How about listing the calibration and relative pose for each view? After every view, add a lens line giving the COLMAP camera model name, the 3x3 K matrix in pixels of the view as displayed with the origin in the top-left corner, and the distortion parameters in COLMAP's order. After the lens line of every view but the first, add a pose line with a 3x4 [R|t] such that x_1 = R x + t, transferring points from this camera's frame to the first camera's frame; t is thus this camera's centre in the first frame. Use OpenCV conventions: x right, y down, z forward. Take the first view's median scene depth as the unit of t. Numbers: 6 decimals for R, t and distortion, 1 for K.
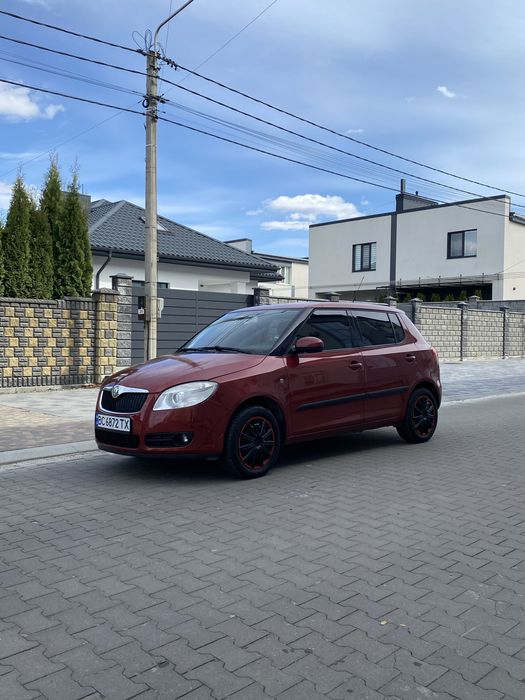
lens RADIAL K [[634.1, 0, 253.0], [0, 634.1, 341.4], [0, 0, 1]] dist [0.185580, -0.533115]
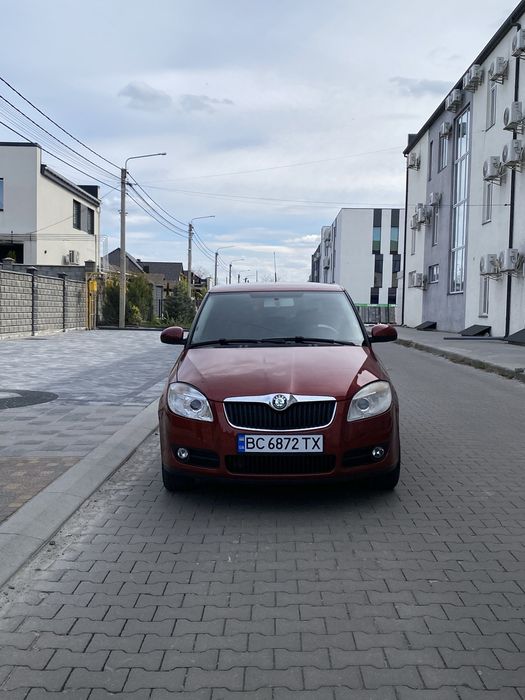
lens RADIAL K [[738.7, 0, 266.9], [0, 738.7, 340.5], [0, 0, 1]] dist [0.136883, -0.345659]
pose [[0.697706, -0.027631, 0.715851, -0.289721], [-0.003806, 0.999099, 0.042273, -0.010513], [-0.716374, -0.032218, 0.696972, 0.140194]]
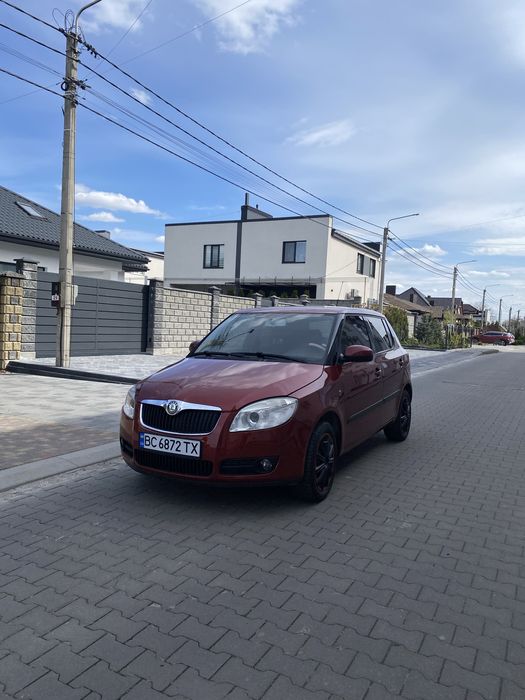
lens RADIAL K [[527.7, 0, 255.6], [0, 527.7, 346.4], [0, 0, 1]] dist [0.071342, -0.095137]
pose [[0.954721, 0.021221, 0.296745, -0.109467], [-0.033621, 0.998759, 0.036748, -0.010990], [-0.295597, -0.045061, 0.954249, 0.103949]]
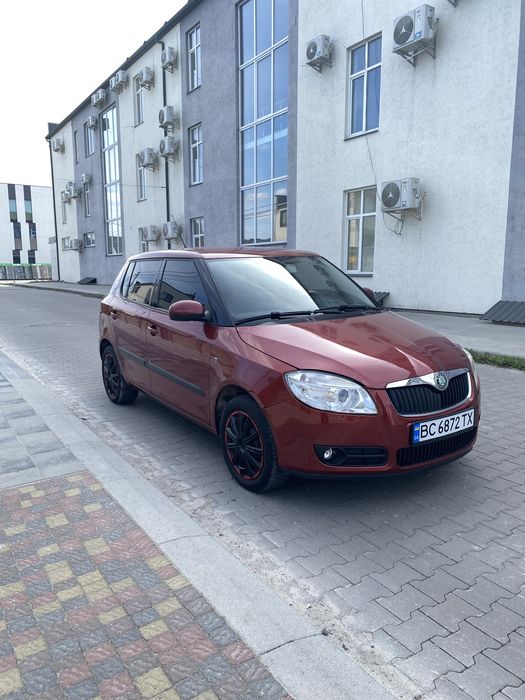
lens RADIAL K [[531.1, 0, 259.7], [0, 531.1, 353.5], [0, 0, 1]] dist [0.033402, -0.025237]
pose [[0.174159, -0.165268, 0.970750, -0.273343], [0.014949, 0.986146, 0.165207, -0.016382], [-0.984604, -0.014261, 0.174216, 0.374895]]
